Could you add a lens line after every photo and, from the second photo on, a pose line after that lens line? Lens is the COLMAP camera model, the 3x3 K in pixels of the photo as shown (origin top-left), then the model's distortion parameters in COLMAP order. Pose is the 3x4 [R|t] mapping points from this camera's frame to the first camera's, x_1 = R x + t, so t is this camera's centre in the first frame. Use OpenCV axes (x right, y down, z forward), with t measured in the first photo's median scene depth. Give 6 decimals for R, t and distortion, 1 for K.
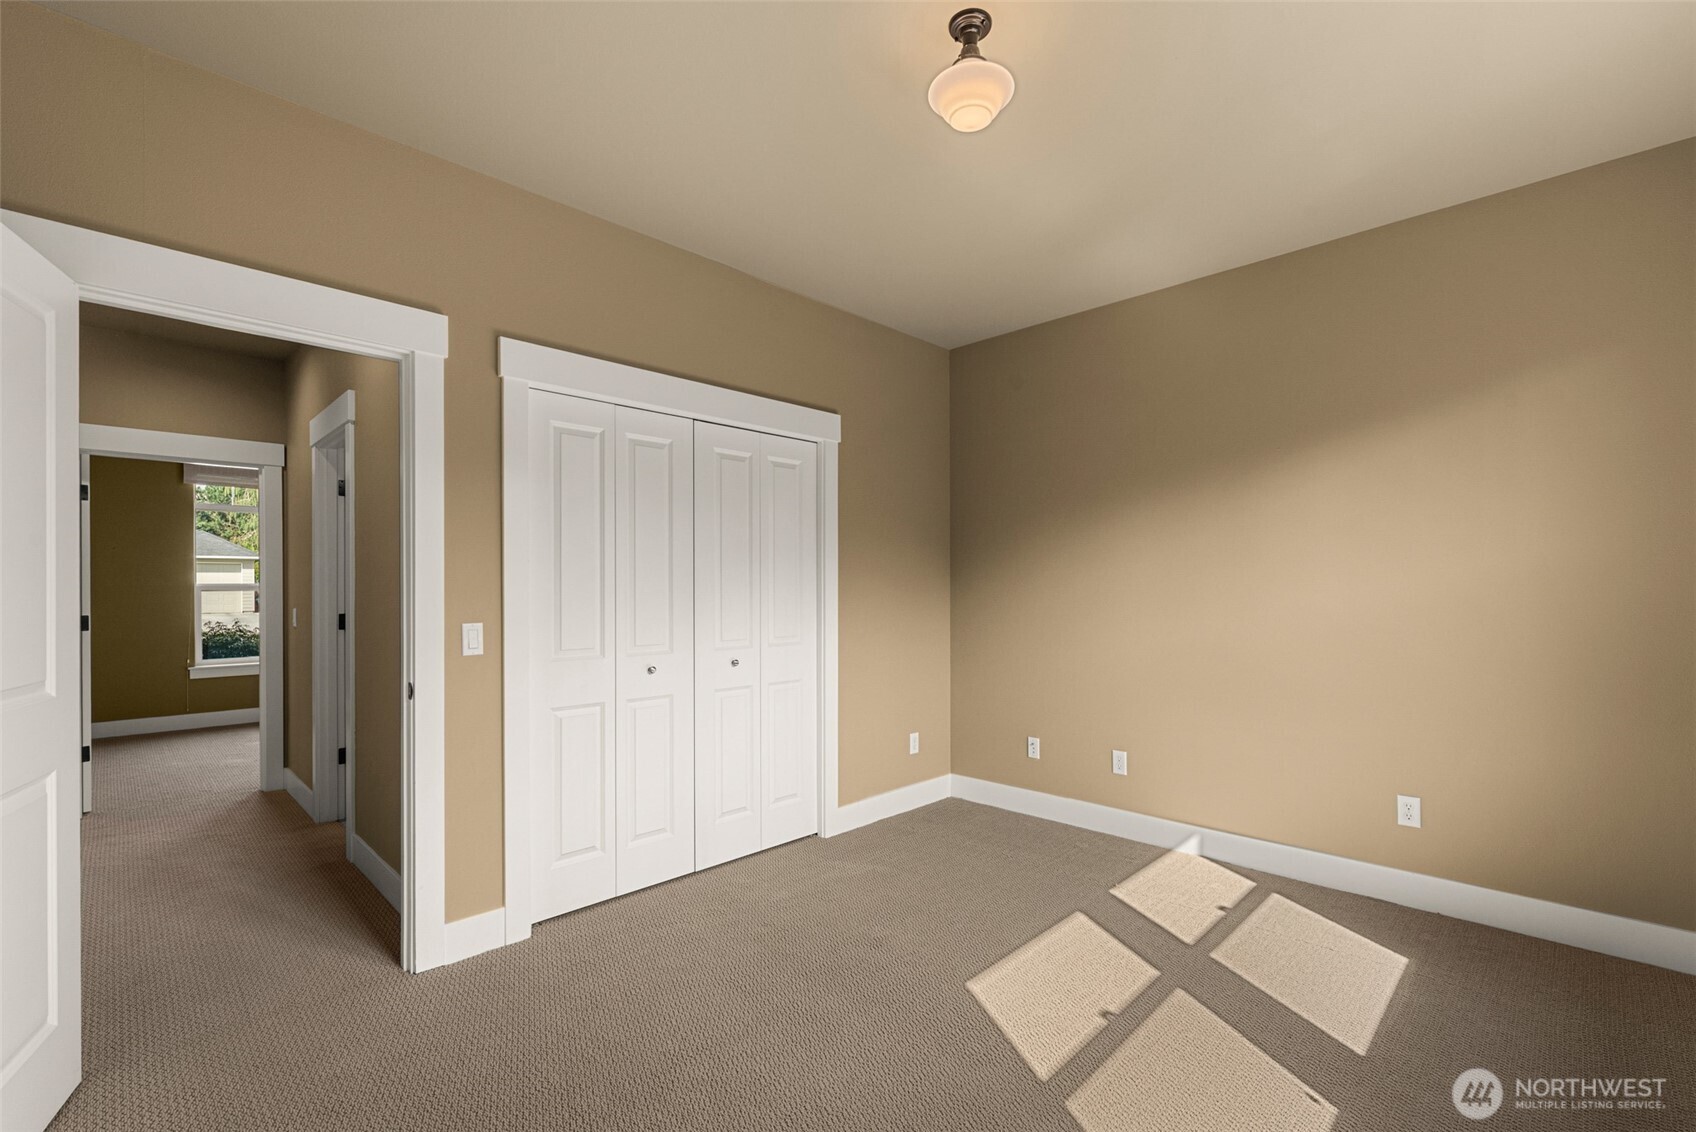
lens RADIAL K [[744.1, 0, 856.9], [0, 744.1, 569.1], [0, 0, 1]] dist [-0.002011, -0.000159]
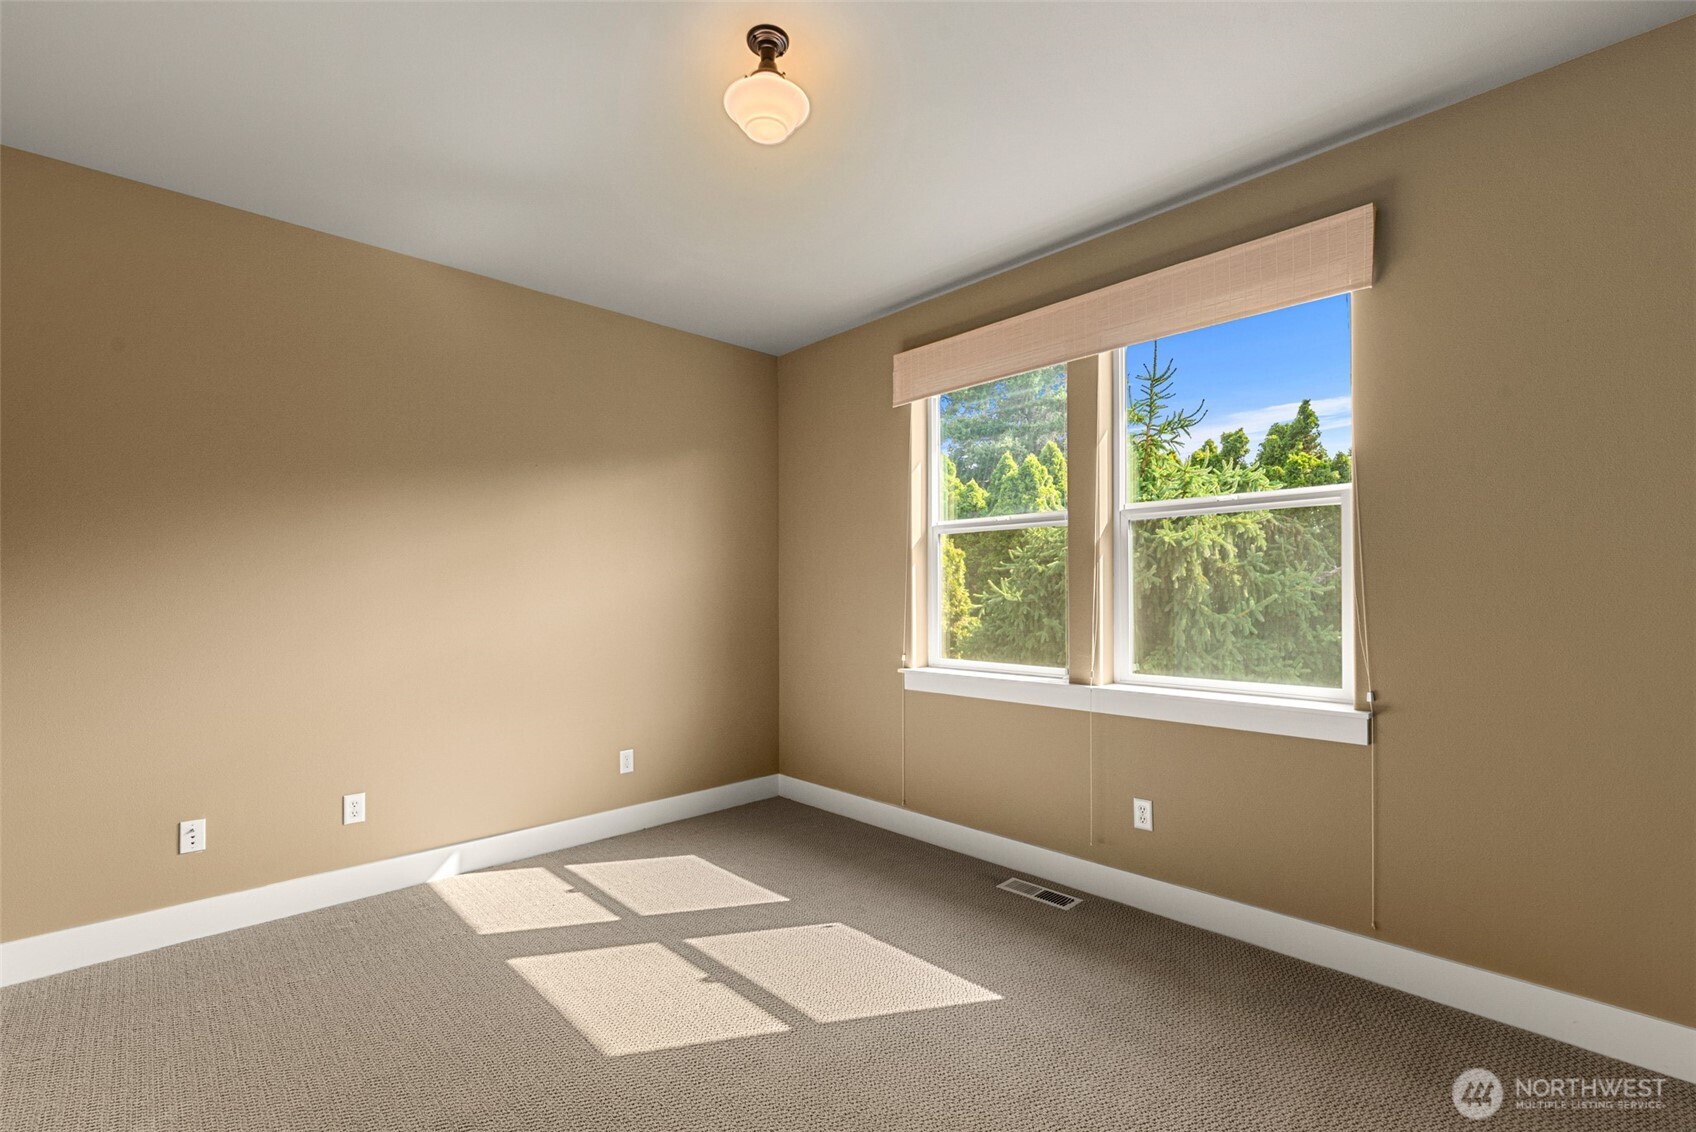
lens RADIAL K [[744.1, 0, 856.9], [0, 744.1, 569.1], [0, 0, 1]] dist [-0.002011, -0.000159]
pose [[0.031106, 0.029101, 0.999092, -0.614513], [-0.021573, 0.999363, -0.028437, 0.016154], [-0.999283, -0.020669, 0.031714, 0.603662]]
